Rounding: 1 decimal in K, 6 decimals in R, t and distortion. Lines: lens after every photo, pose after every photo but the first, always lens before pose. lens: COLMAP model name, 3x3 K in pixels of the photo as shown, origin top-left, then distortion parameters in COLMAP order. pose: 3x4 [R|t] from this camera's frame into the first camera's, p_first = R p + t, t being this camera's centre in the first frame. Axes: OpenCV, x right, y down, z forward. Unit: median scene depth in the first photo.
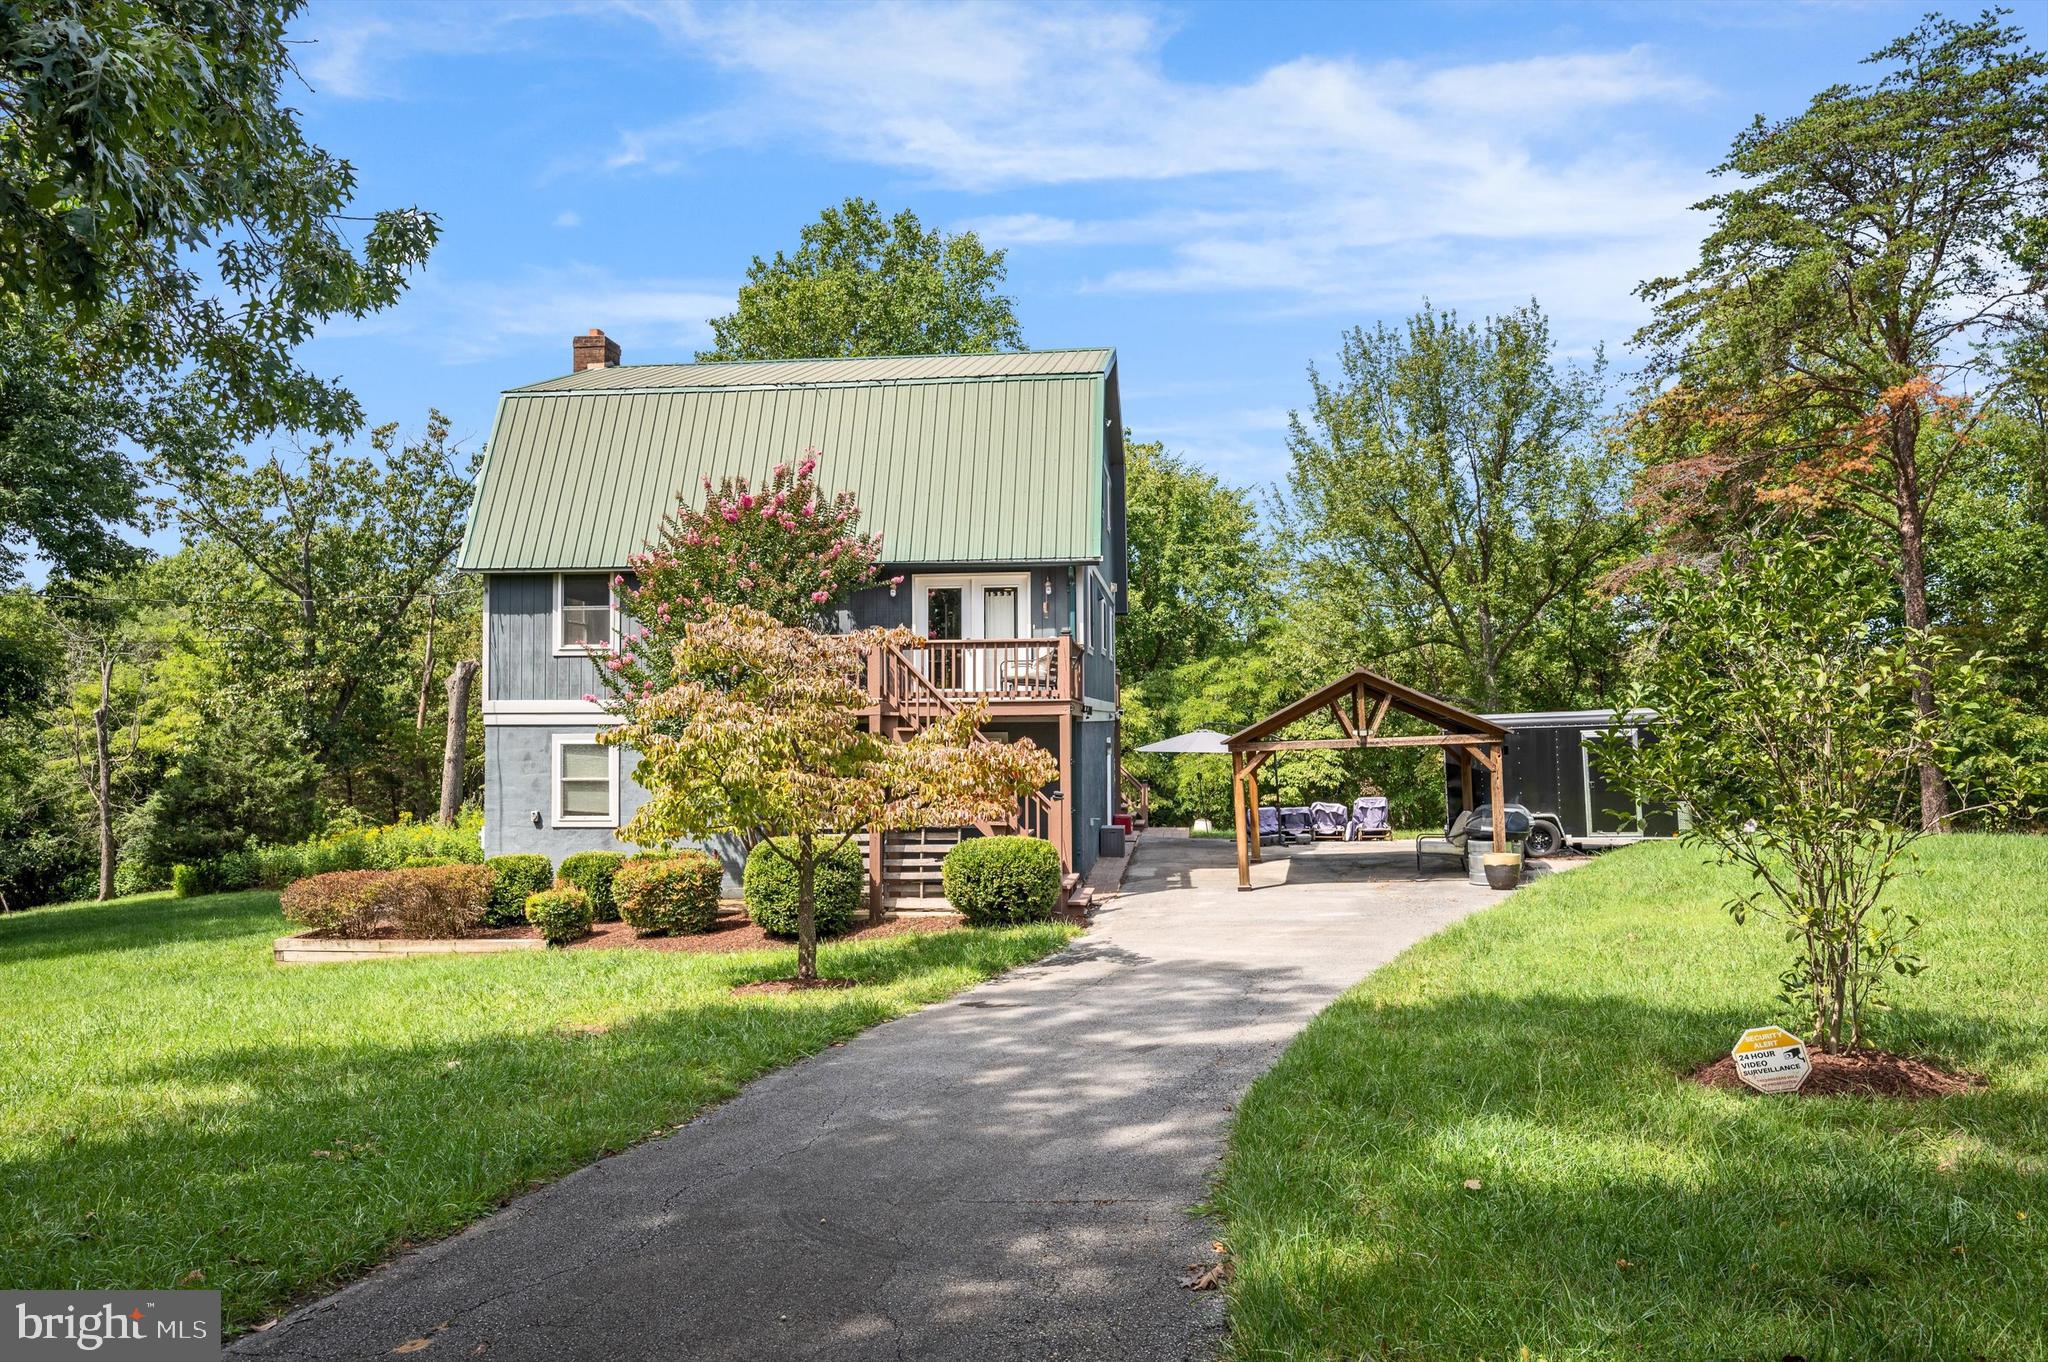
lens RADIAL K [[1368.9, 0, 1024.0], [0, 1368.9, 681.0], [0, 0, 1]] dist [0.012432, 0.003252]
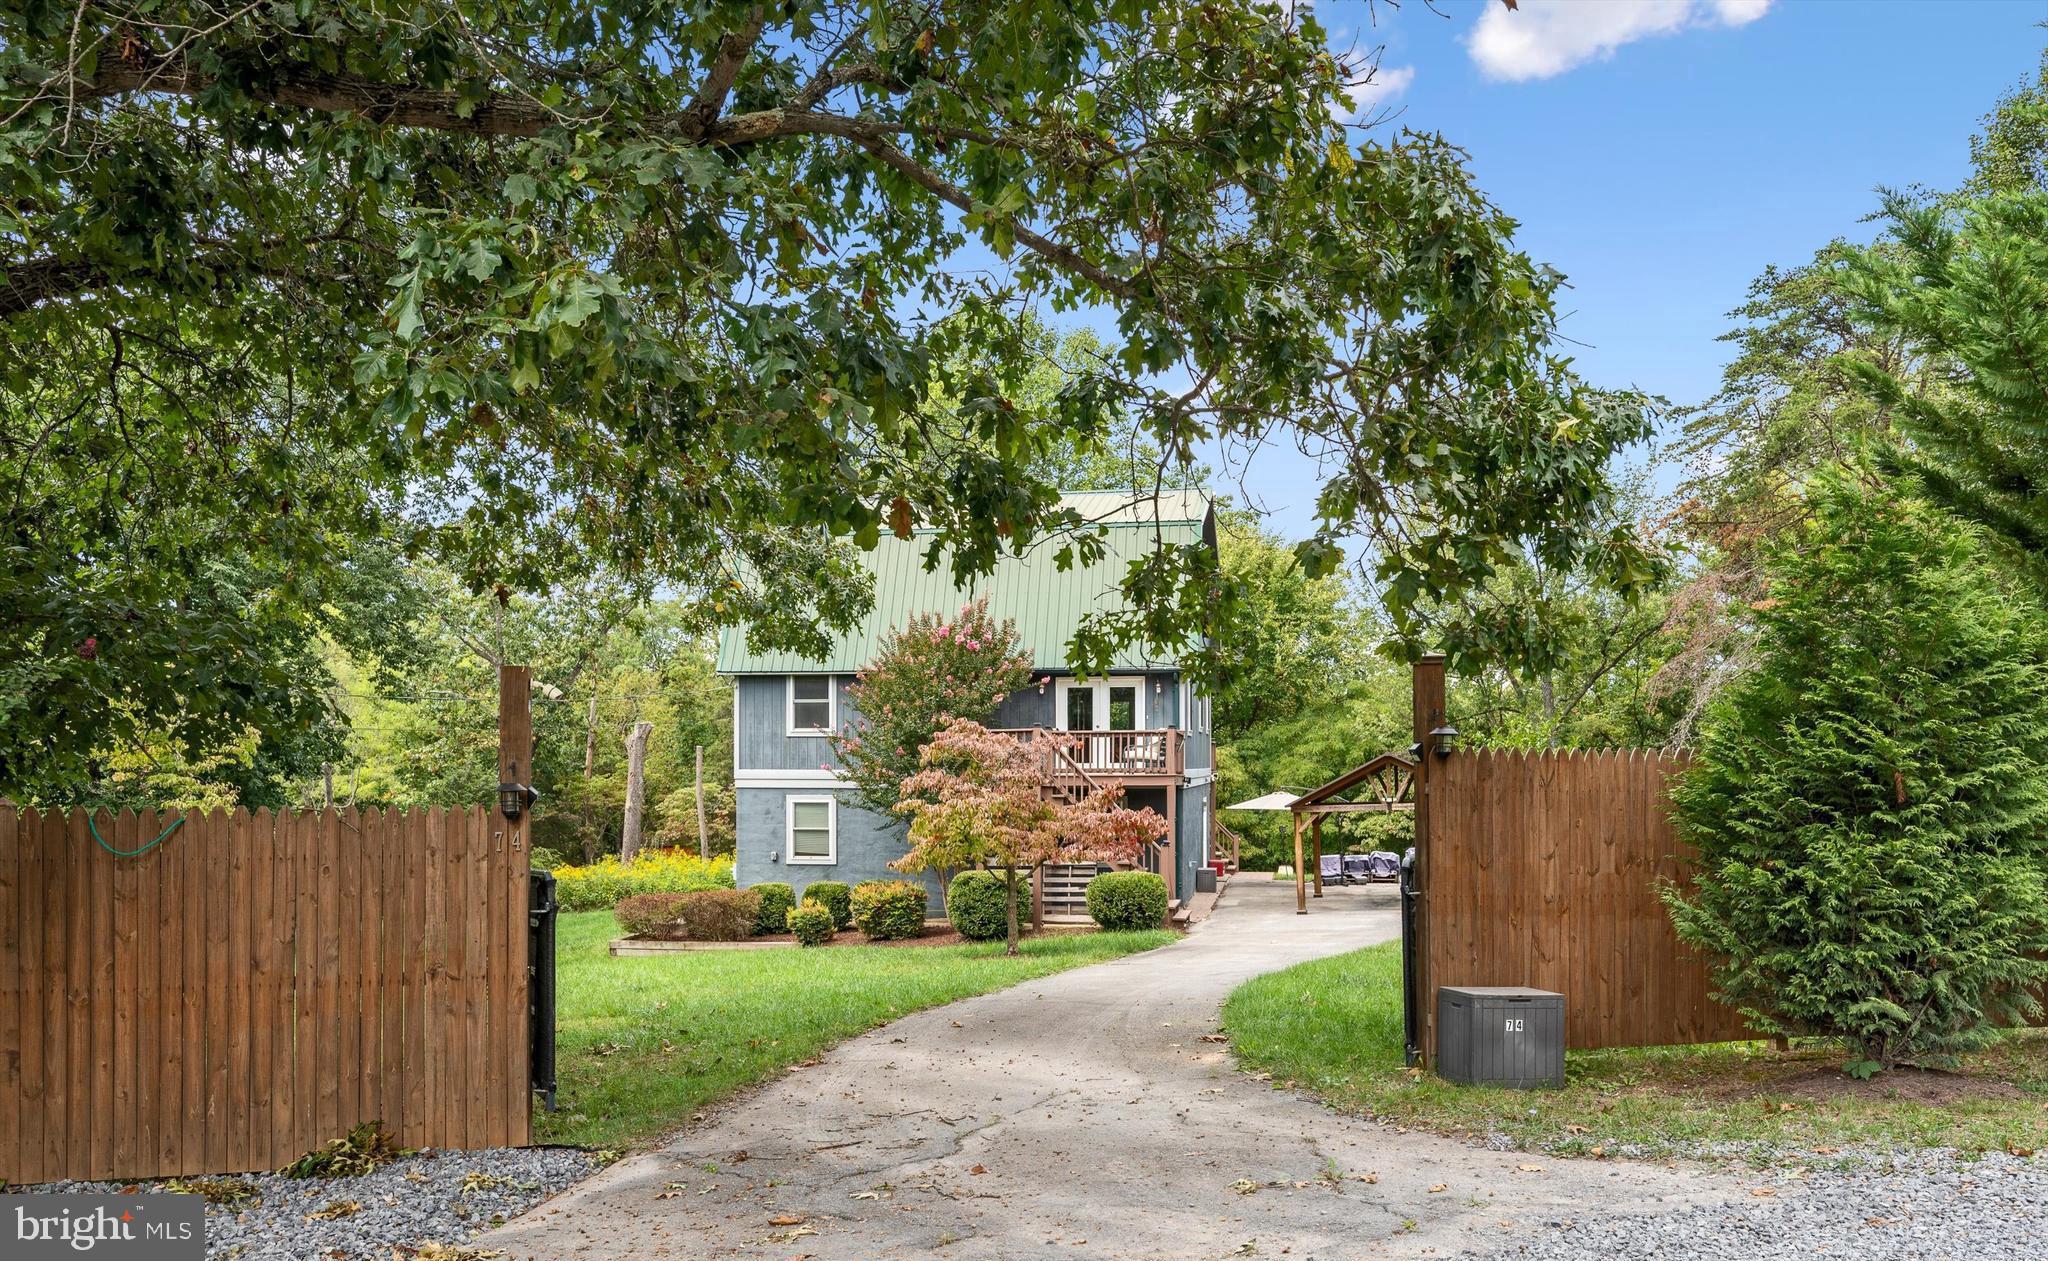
lens RADIAL K [[1475.7, 0, 1028.9], [0, 1475.7, 751.3], [0, 0, 1]] dist [-0.001132, 0.000533]
pose [[0.998128, 0.003942, -0.061028, -0.019959], [-0.002687, 0.999784, 0.020632, -0.035471], [0.061096, -0.020429, 0.997923, -0.437888]]
